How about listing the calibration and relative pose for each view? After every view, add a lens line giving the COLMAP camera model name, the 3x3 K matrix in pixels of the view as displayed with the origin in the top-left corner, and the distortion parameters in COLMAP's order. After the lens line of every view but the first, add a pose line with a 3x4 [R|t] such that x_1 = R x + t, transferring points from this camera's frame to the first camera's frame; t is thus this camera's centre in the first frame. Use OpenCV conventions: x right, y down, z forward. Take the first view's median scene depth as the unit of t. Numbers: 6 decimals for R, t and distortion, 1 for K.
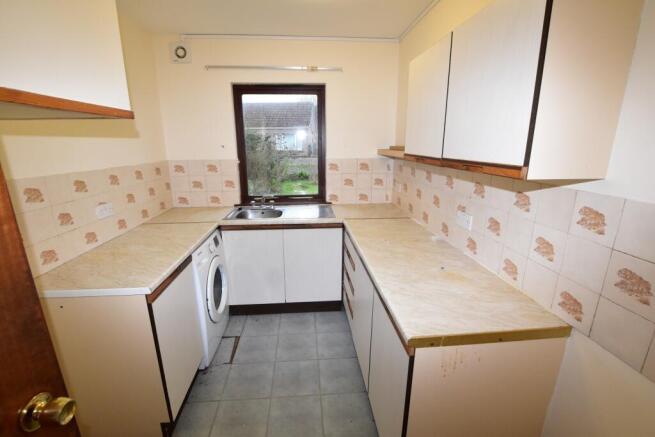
lens RADIAL K [[289.0, 0, 326.8], [0, 289.0, 216.9], [0, 0, 1]] dist [-0.027315, 0.000339]
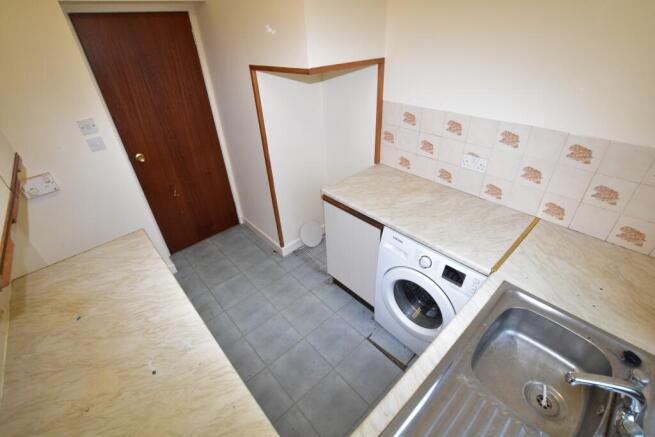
lens RADIAL K [[289.0, 0, 326.8], [0, 289.0, 216.9], [0, 0, 1]] dist [-0.027315, 0.000339]
pose [[-0.796614, 0.363644, -0.482875, 0.117978], [-0.099980, 0.708554, 0.698538, -0.548400], [0.596162, 0.604743, -0.528087, 1.441083]]
